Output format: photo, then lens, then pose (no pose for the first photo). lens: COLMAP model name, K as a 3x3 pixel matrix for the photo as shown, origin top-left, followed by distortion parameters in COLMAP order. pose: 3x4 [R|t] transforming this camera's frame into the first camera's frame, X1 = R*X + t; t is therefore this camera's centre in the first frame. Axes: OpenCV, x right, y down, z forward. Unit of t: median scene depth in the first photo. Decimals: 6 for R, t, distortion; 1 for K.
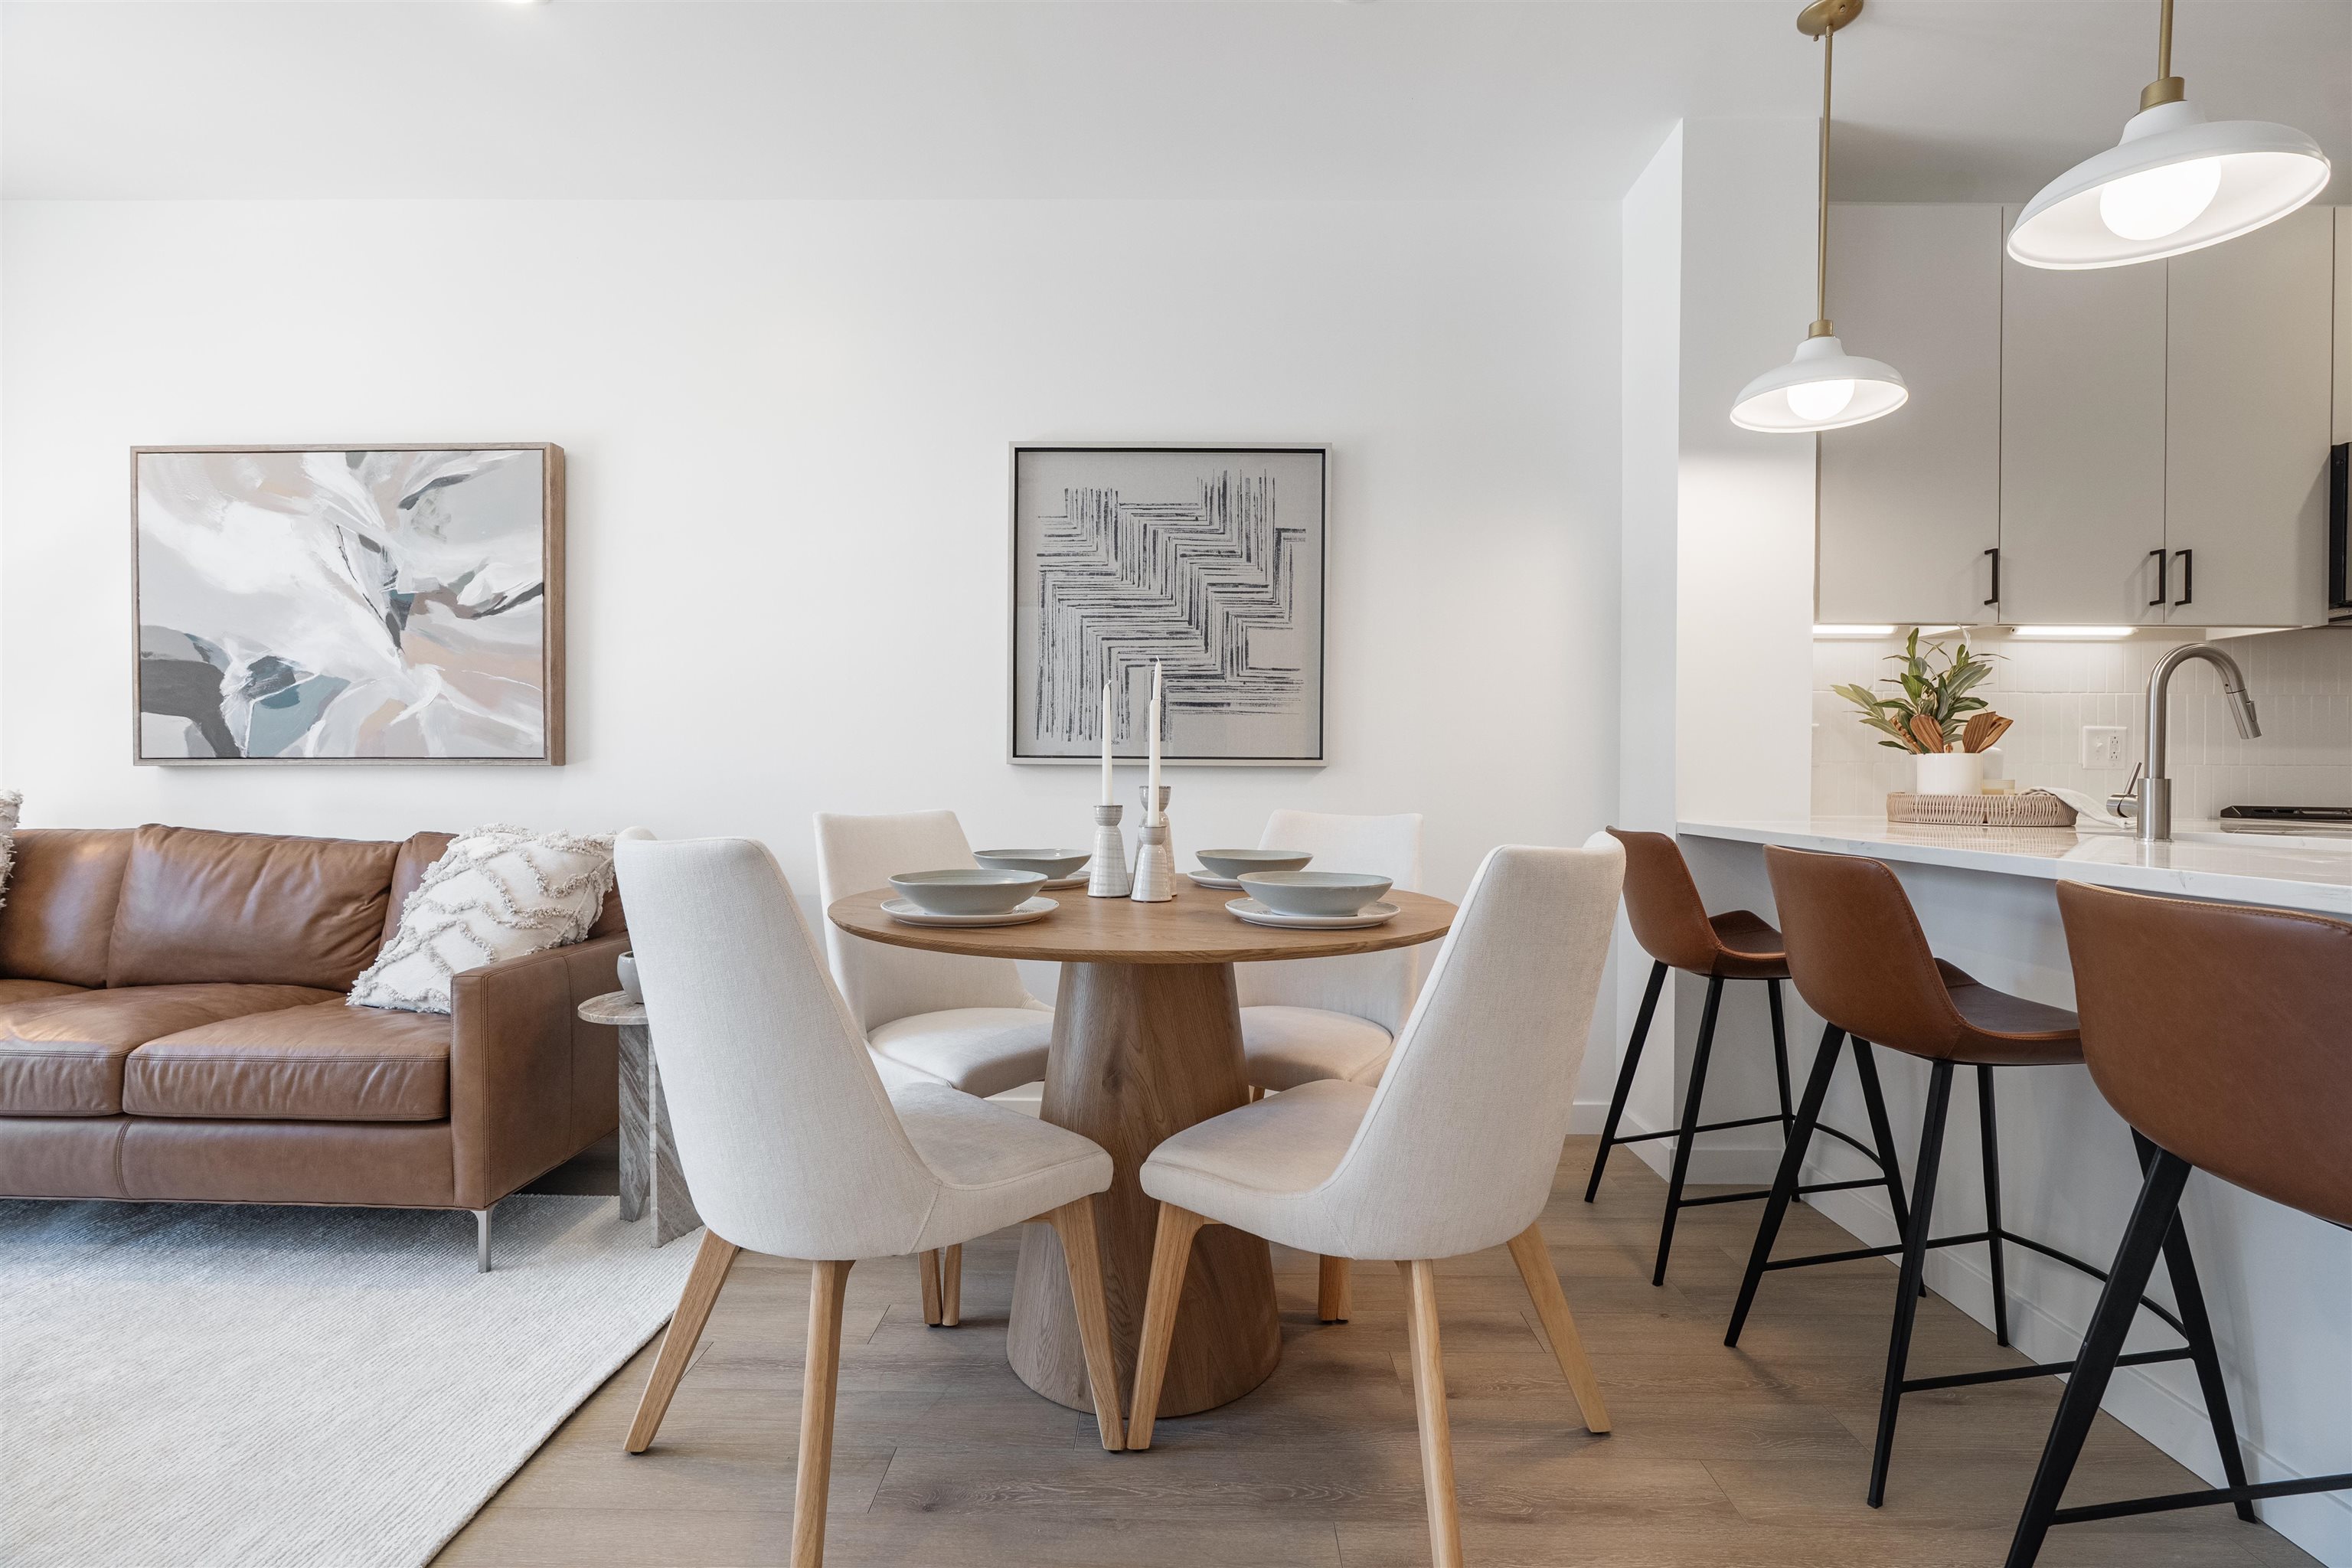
lens RADIAL K [[1076.7, 0, 1176.6], [0, 1076.7, 774.4], [0, 0, 1]] dist [0.005317, 0.000300]
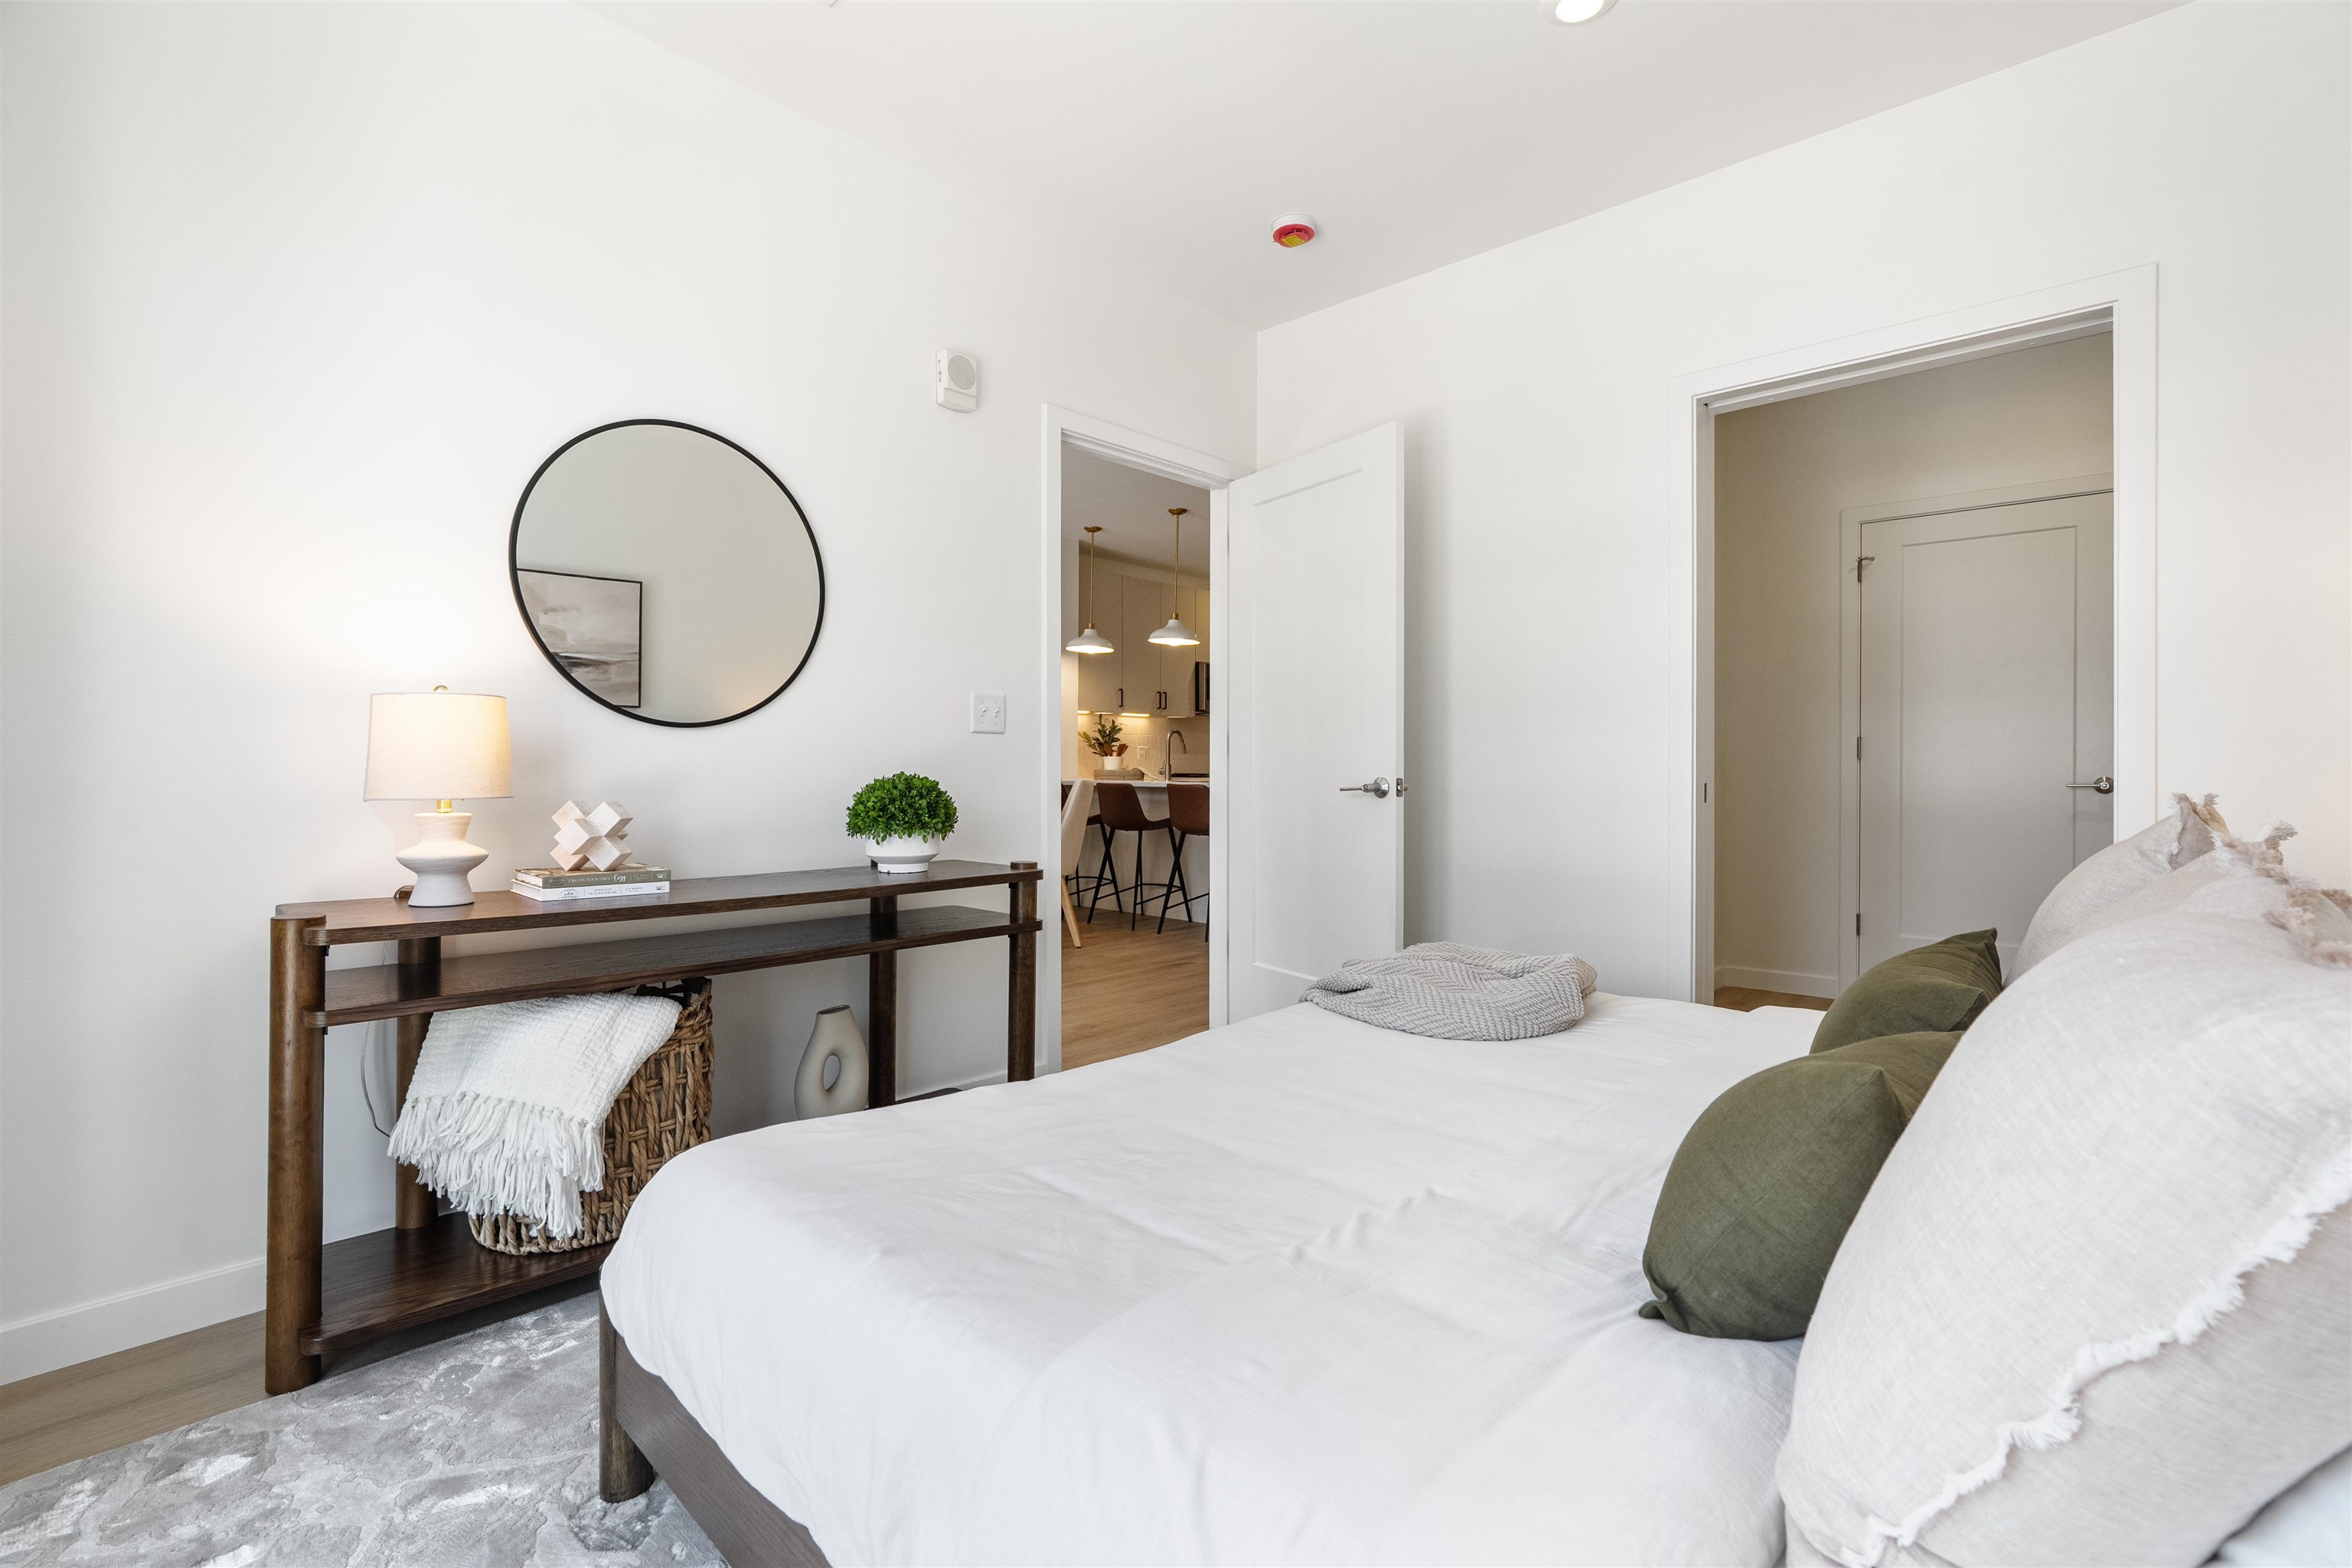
lens RADIAL K [[1076.7, 0, 1176.1], [0, 1076.7, 770.9], [0, 0, 1]] dist [0.005317, 0.000300]
pose [[0.686376, -0.013161, 0.727128, -1.342776], [0.027083, 0.999605, -0.007473, 0.047850], [-0.726742, 0.024822, 0.686461, -1.184852]]
